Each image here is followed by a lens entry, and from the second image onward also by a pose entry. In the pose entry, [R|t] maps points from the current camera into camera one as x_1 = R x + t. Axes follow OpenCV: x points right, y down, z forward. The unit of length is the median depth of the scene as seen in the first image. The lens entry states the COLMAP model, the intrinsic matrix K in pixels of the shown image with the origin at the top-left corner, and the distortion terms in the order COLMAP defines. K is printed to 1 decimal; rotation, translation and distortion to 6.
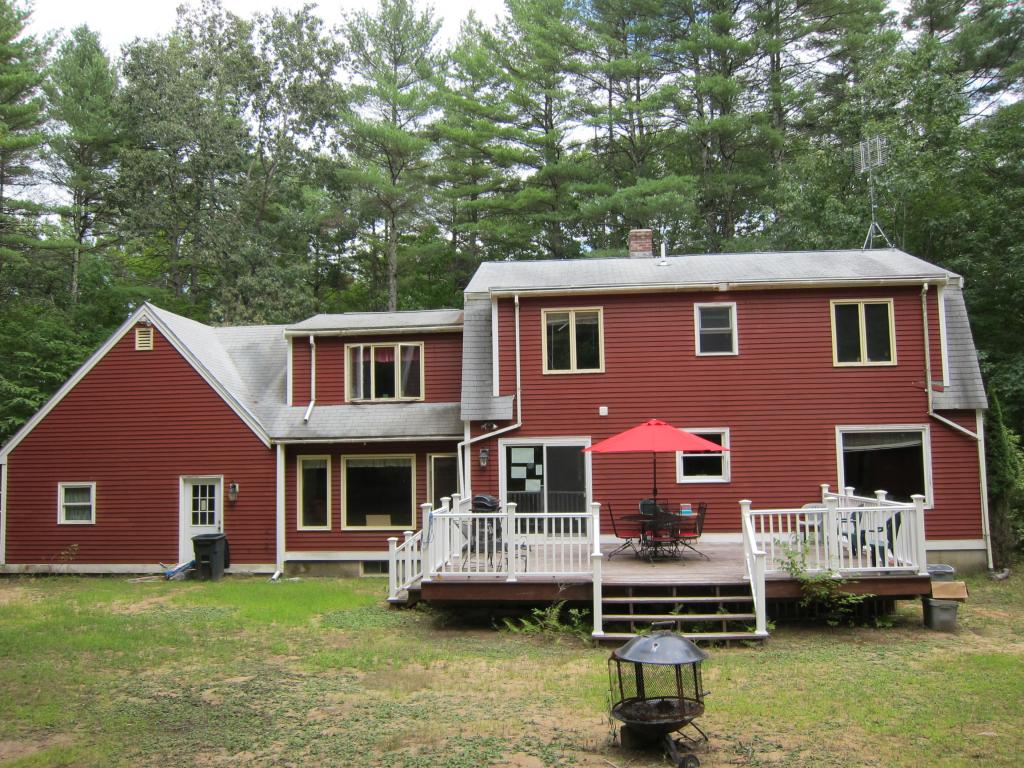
lens RADIAL K [[845.5, 0, 507.4], [0, 845.5, 381.5], [0, 0, 1]] dist [-0.070056, 0.026690]
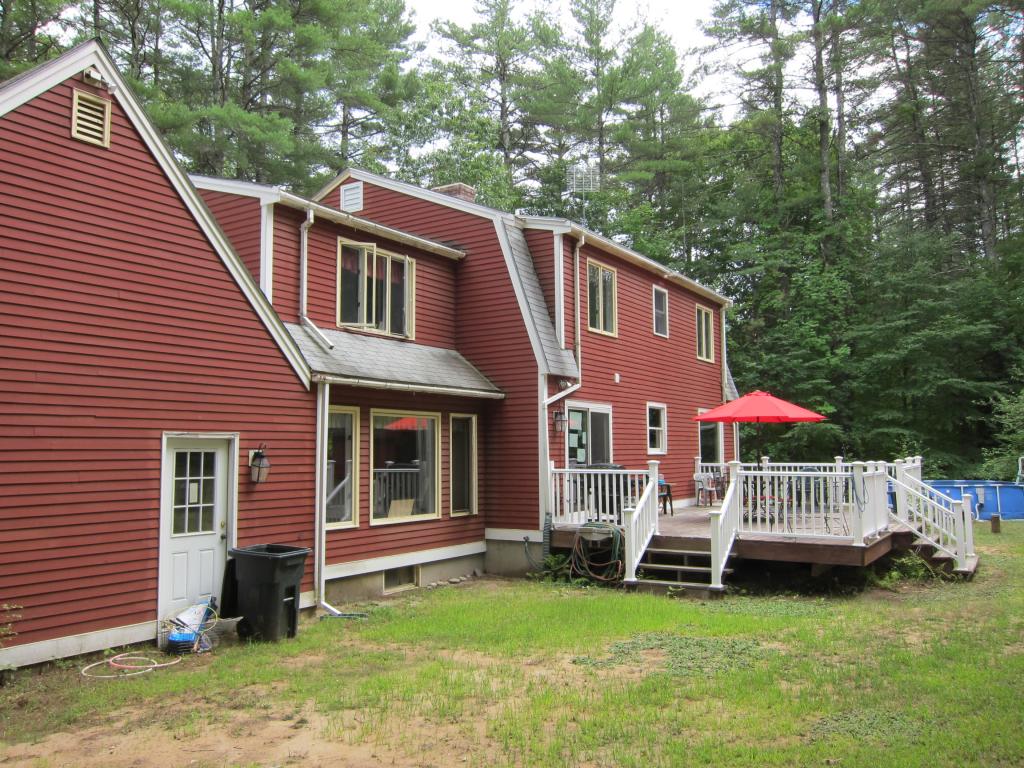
lens RADIAL K [[845.5, 0, 507.4], [0, 845.5, 381.5], [0, 0, 1]] dist [-0.070056, 0.026690]
pose [[0.469453, 0.090728, 0.878284, -0.718861], [-0.081405, 0.994918, -0.059264, 0.097071], [-0.879197, -0.043675, 0.474453, 0.608895]]
